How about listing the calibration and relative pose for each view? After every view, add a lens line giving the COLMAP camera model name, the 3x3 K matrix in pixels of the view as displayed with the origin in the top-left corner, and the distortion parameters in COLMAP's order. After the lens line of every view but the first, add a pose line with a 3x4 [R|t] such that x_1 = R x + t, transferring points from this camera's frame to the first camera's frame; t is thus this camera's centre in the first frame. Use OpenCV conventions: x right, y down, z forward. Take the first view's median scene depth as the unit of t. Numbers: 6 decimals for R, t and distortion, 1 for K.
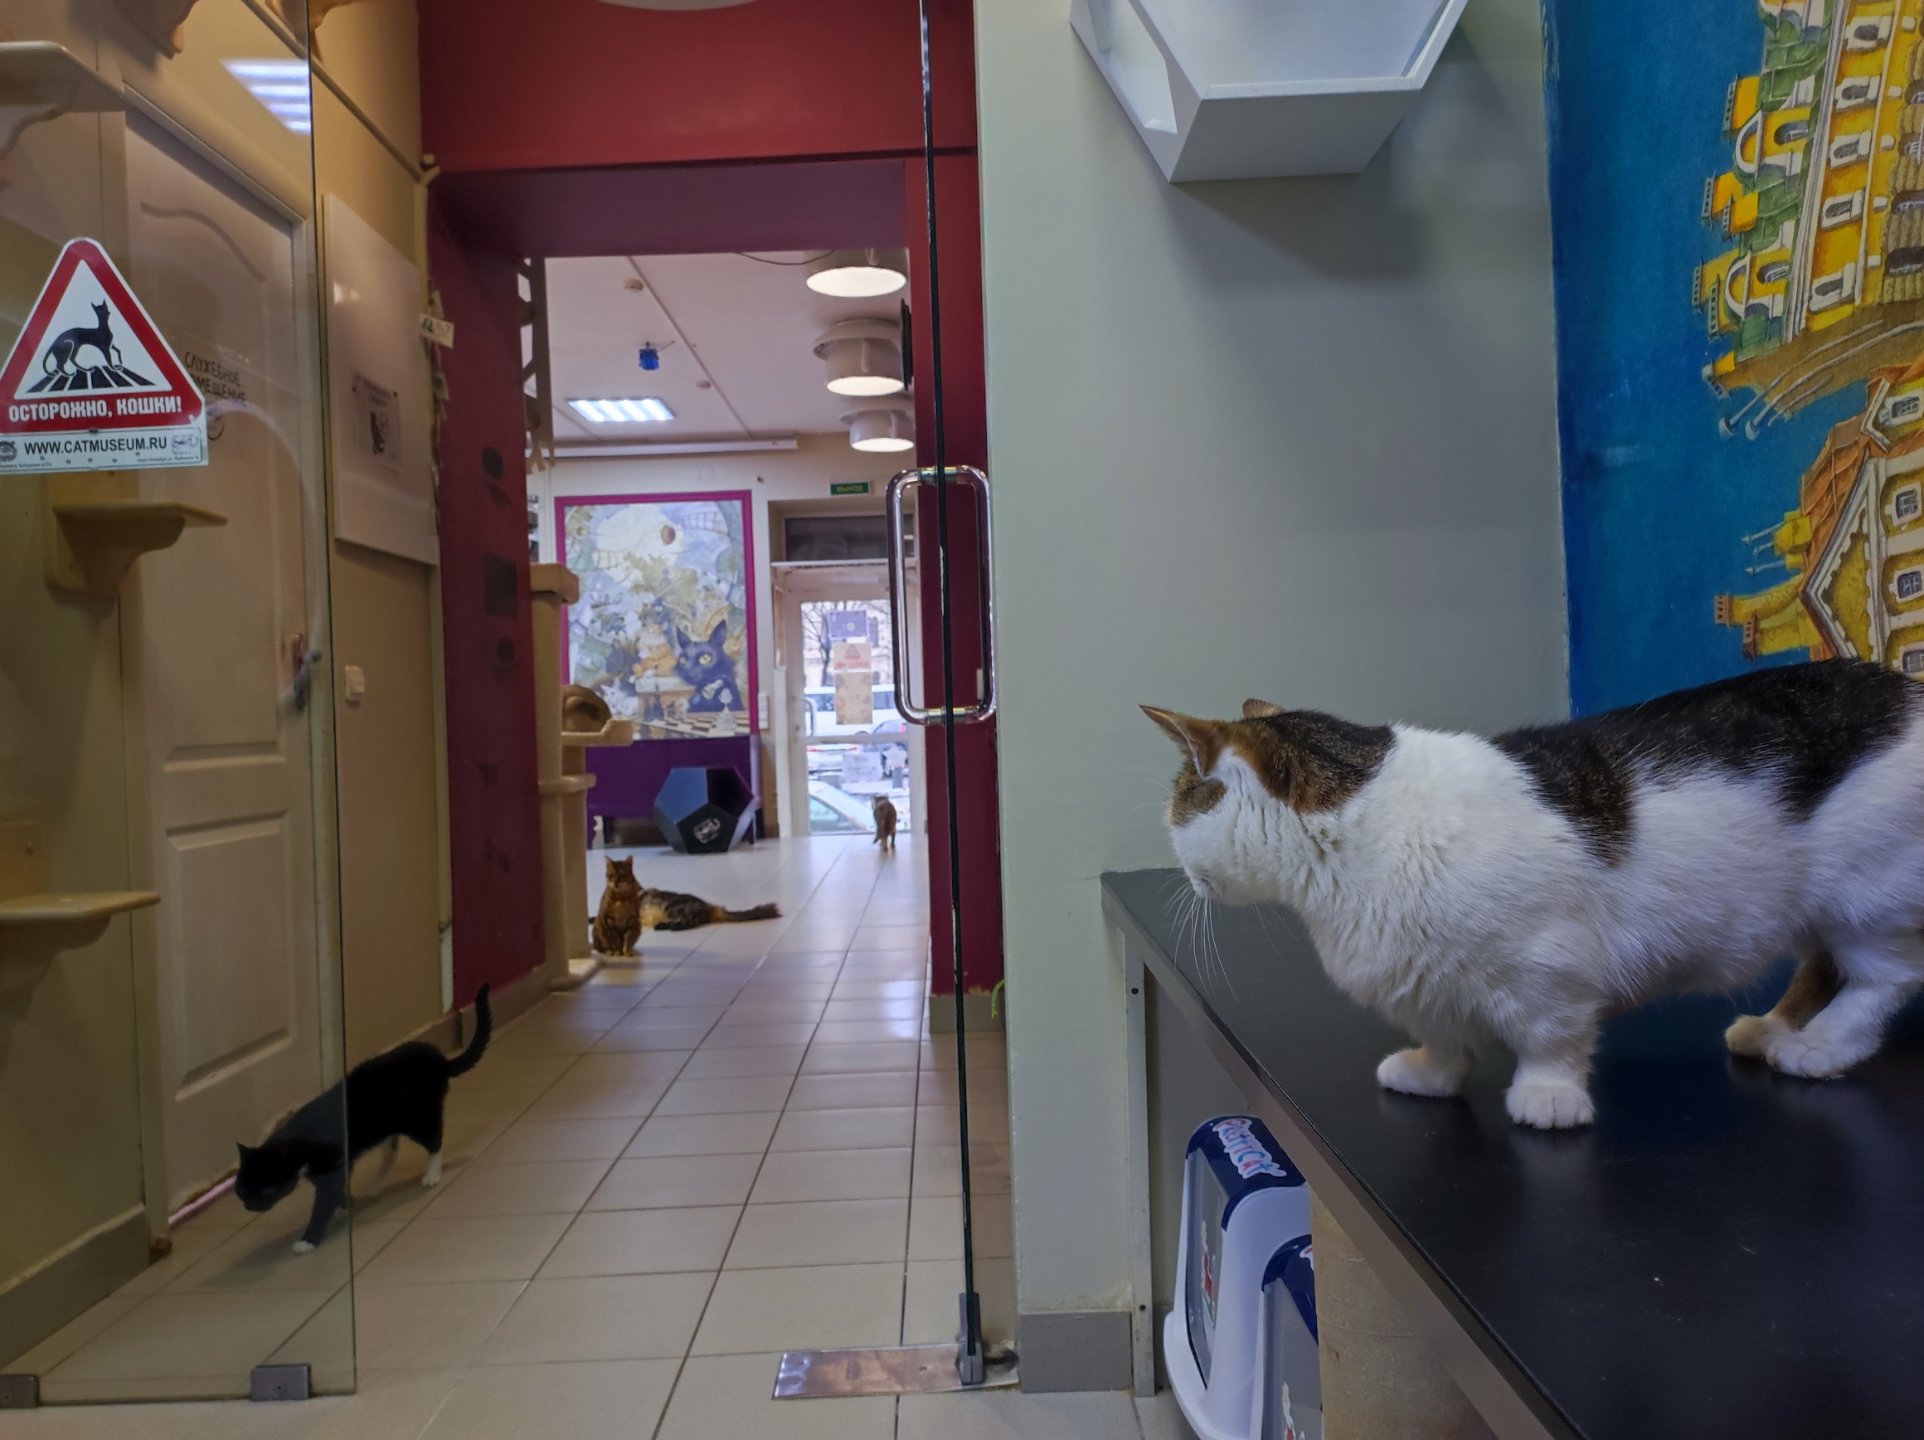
lens RADIAL K [[1396.8, 0, 963.4], [0, 1396.8, 729.3], [0, 0, 1]] dist [0.028734, -0.036790]
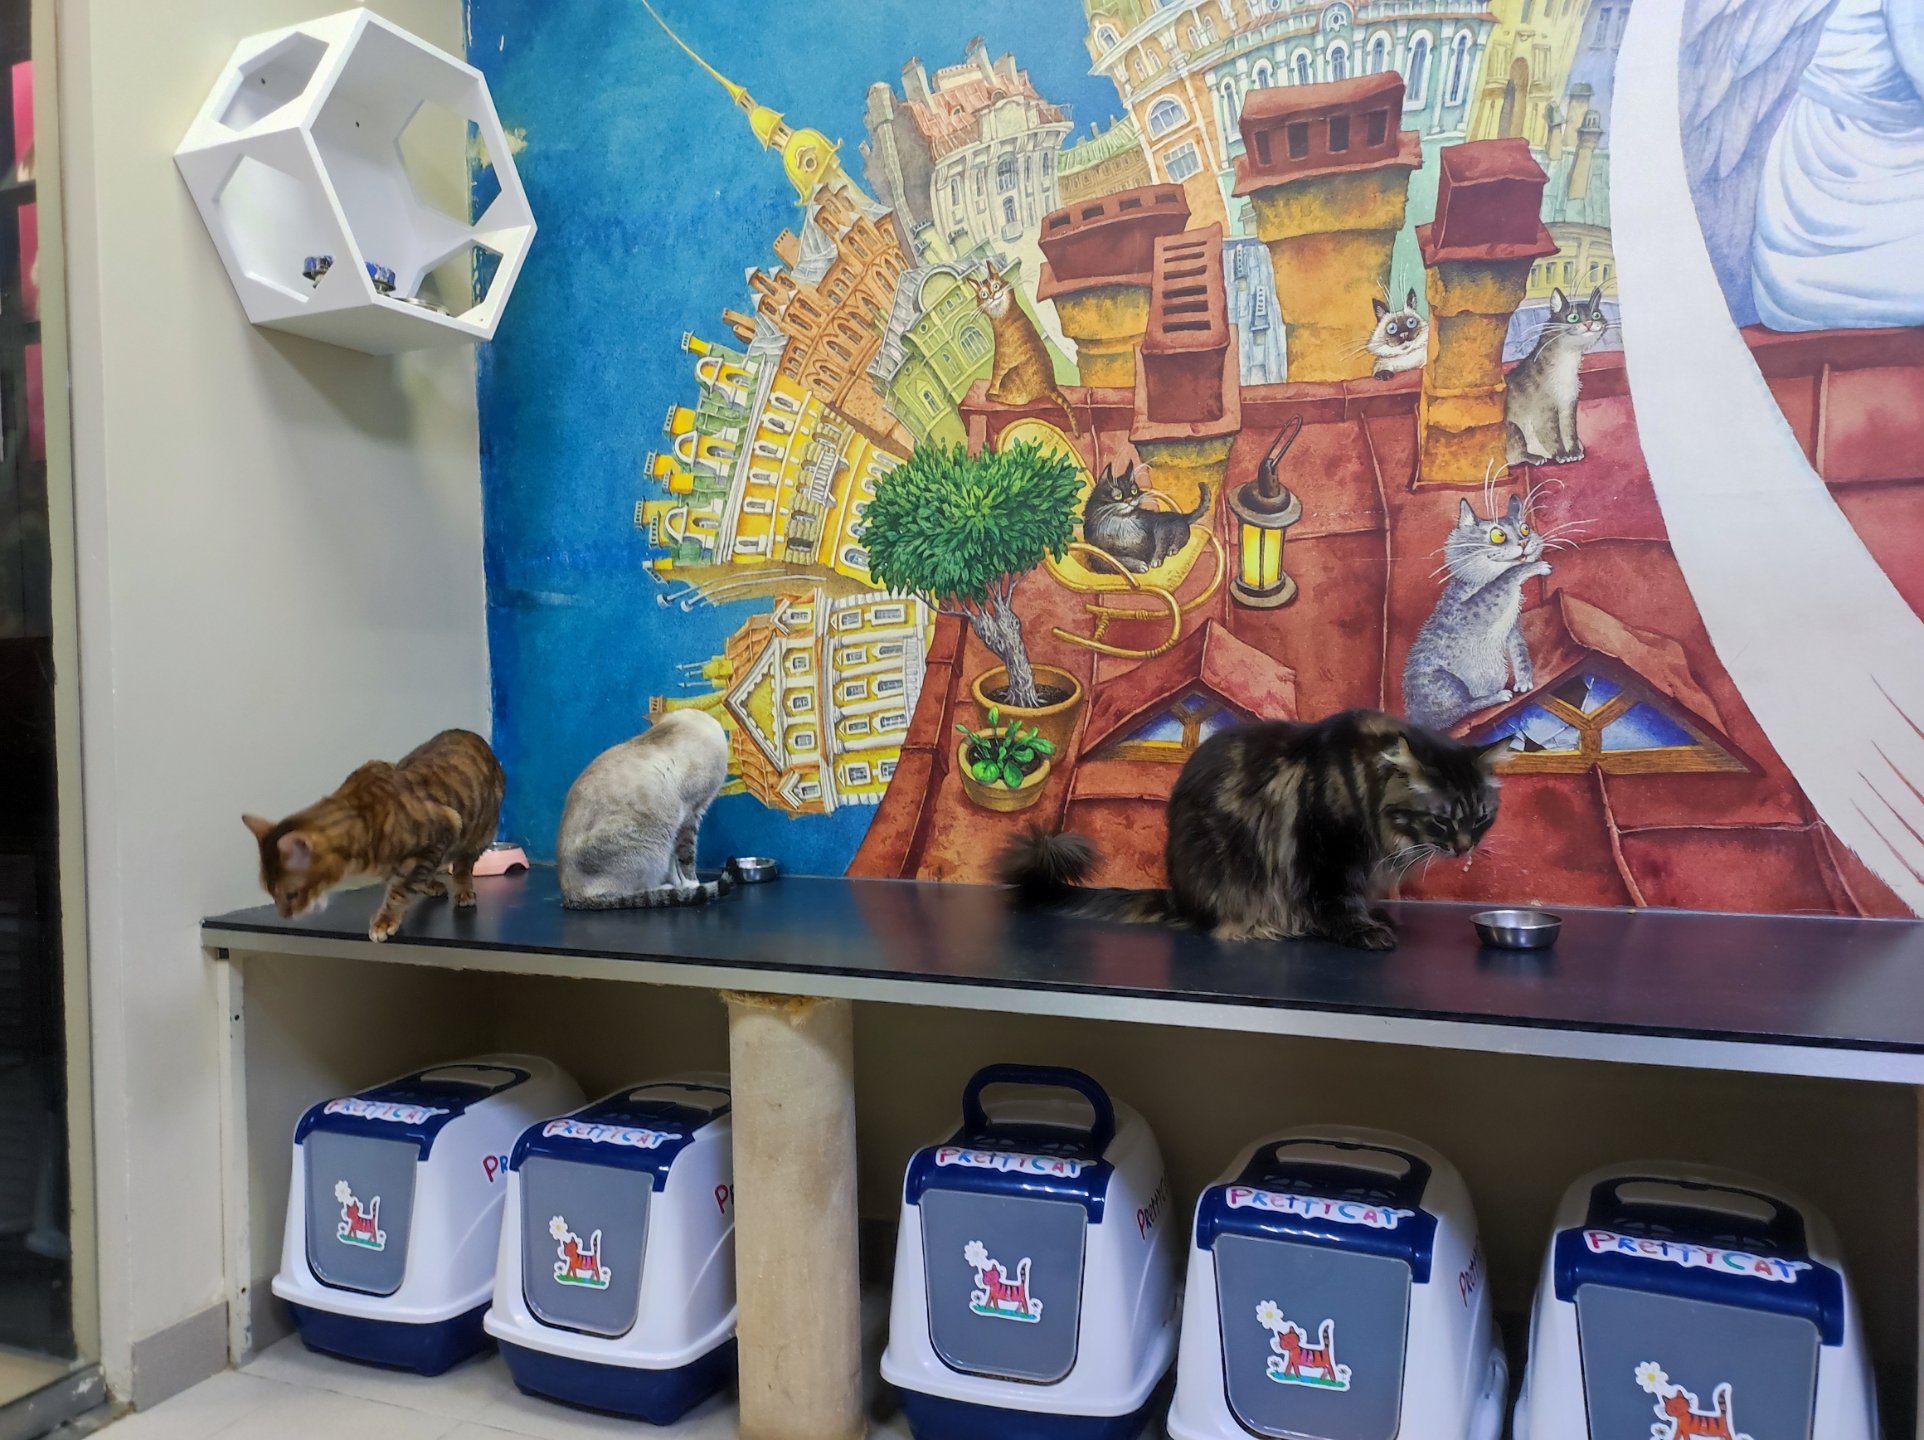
lens RADIAL K [[1396.8, 0, 962.2], [0, 1396.8, 713.3], [0, 0, 1]] dist [0.028734, -0.036790]
pose [[0.381834, 0.014885, 0.924111, -0.981933], [0.019479, 0.999519, -0.024148, -0.030323], [-0.924026, 0.027221, 0.381360, 0.010699]]
